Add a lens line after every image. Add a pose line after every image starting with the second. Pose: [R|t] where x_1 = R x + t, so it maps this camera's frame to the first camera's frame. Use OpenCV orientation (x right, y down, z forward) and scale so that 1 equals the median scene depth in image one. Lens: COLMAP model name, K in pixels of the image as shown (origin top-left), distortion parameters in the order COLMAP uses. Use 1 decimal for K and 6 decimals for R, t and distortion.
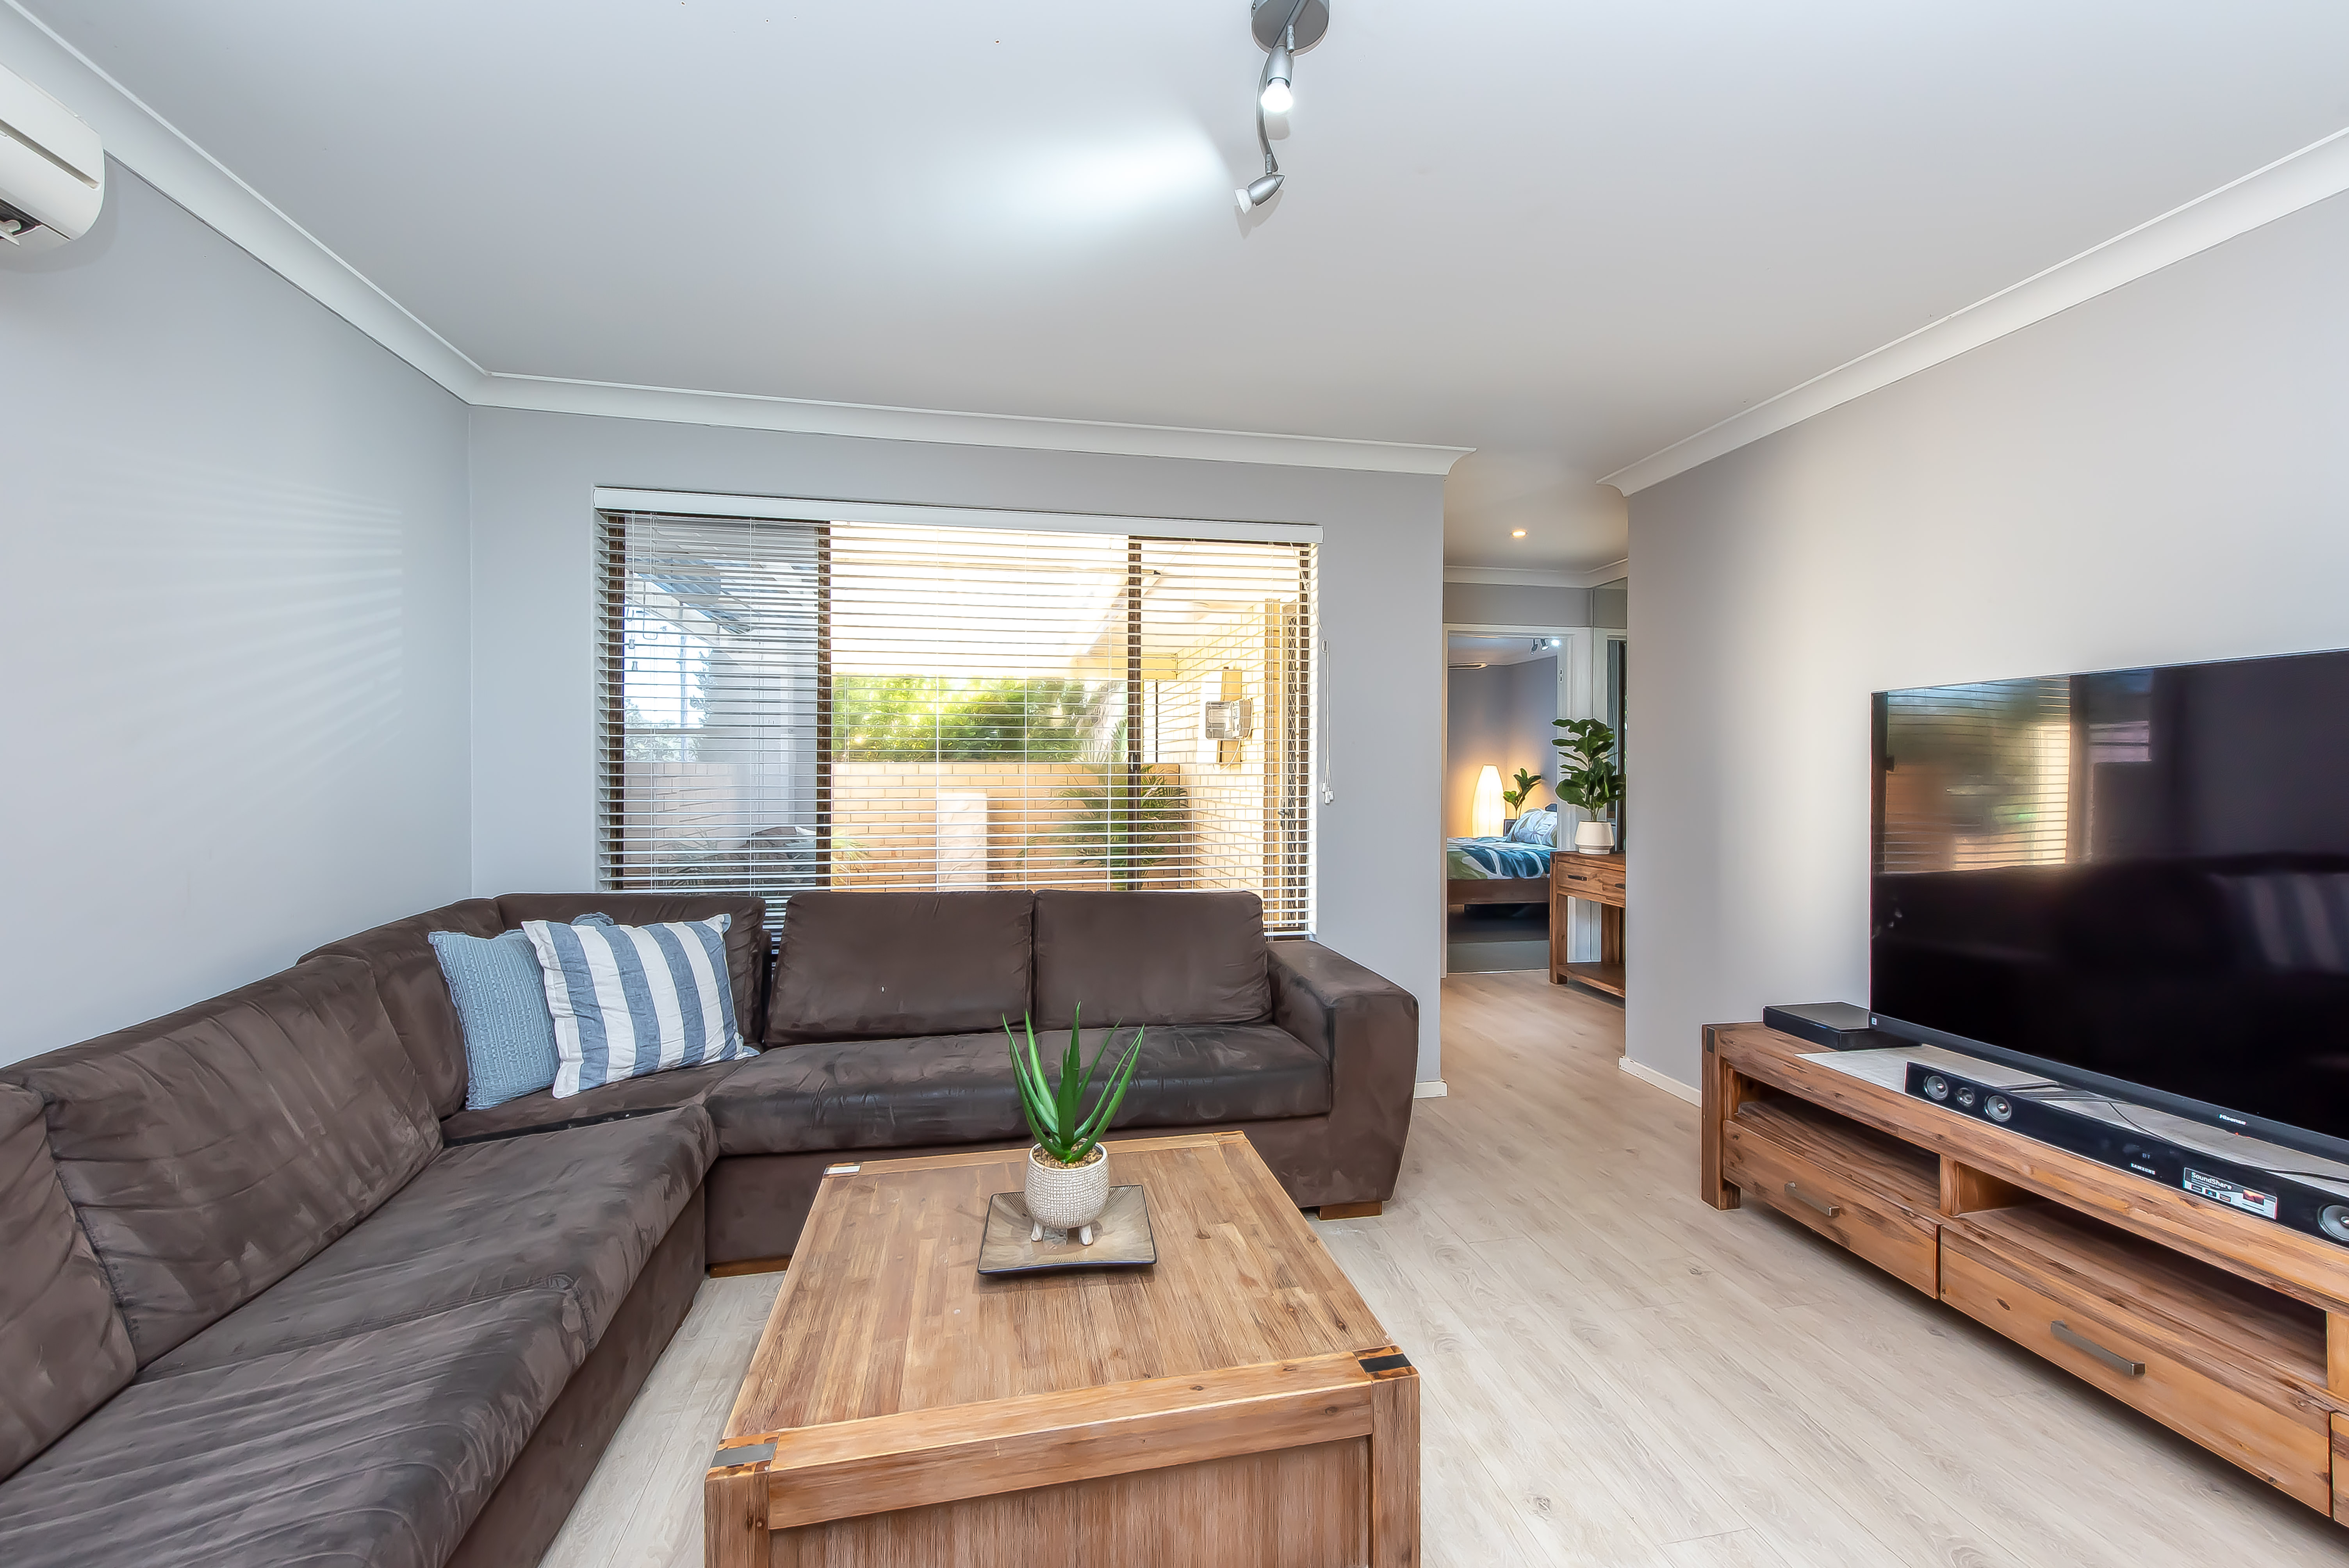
lens RADIAL K [[951.0, 0, 1186.3], [0, 951.0, 782.2], [0, 0, 1]] dist [0.018949, -0.009882]
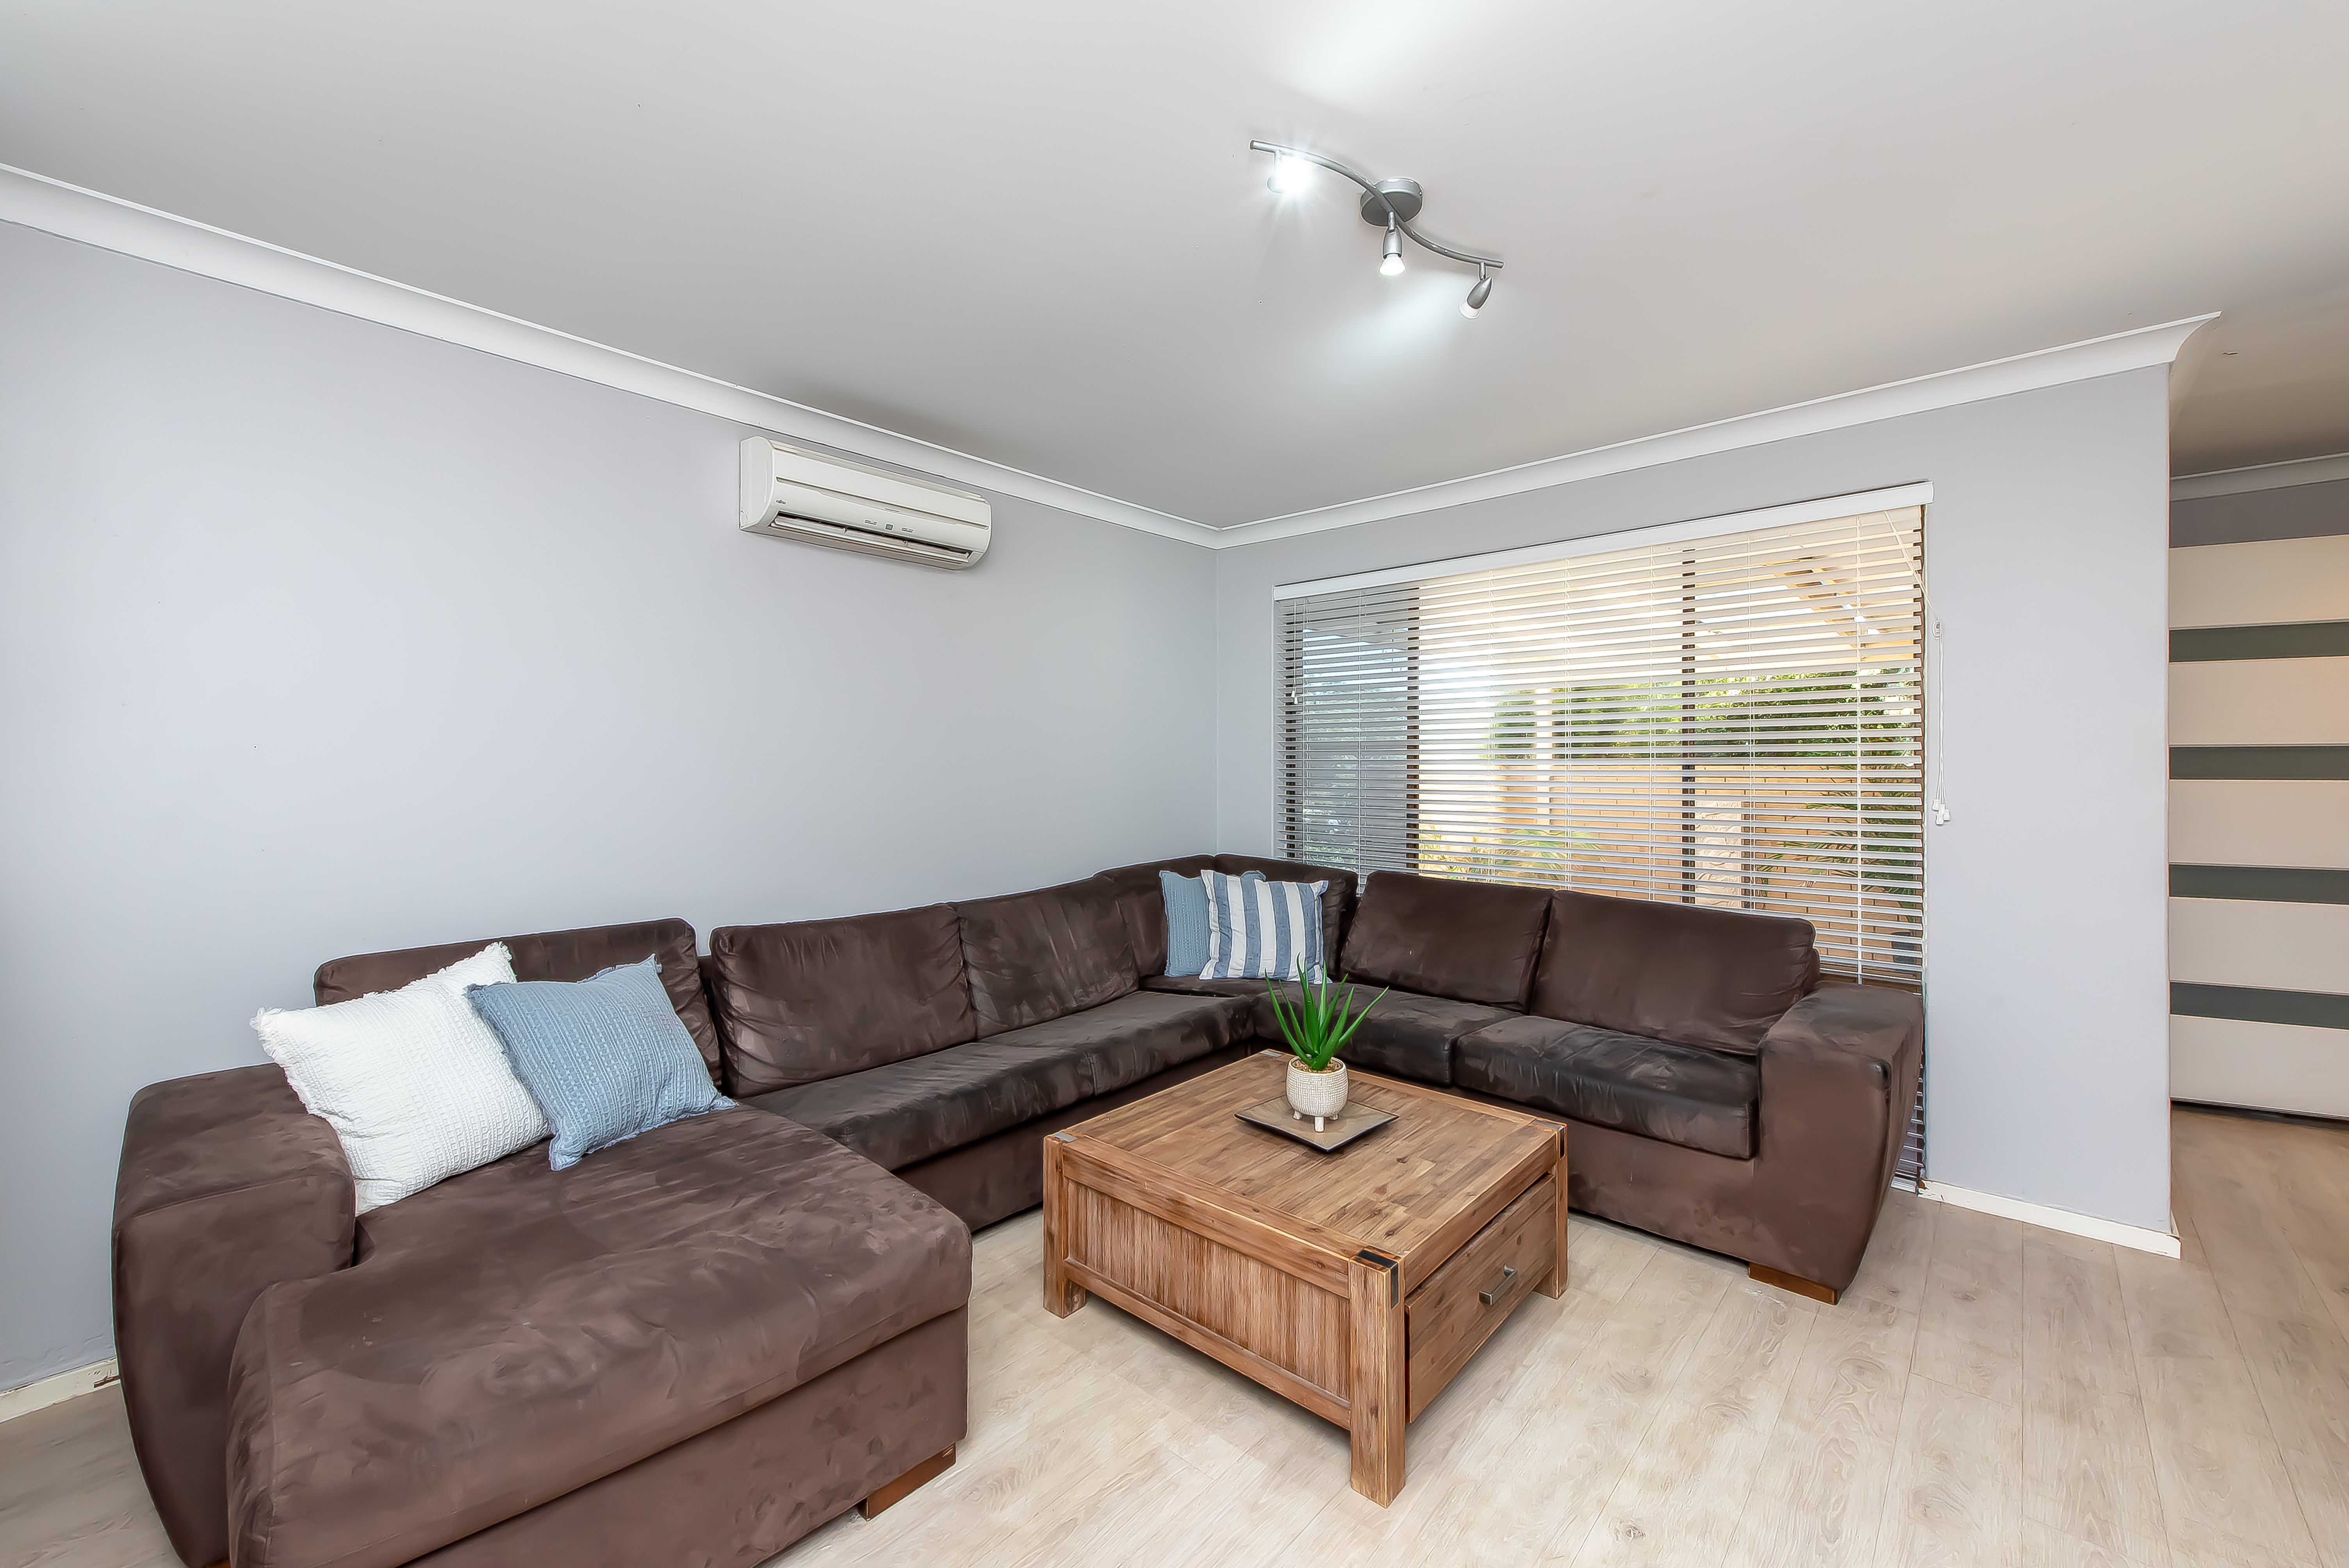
lens RADIAL K [[937.0, 0, 1178.6], [0, 937.0, 759.1], [0, 0, 1]] dist [0.000205, -0.000226]
pose [[0.591504, -0.005236, -0.806285, 0.623547], [-0.009632, 0.999862, -0.013559, -0.022956], [0.806245, 0.015787, 0.591372, 0.022738]]
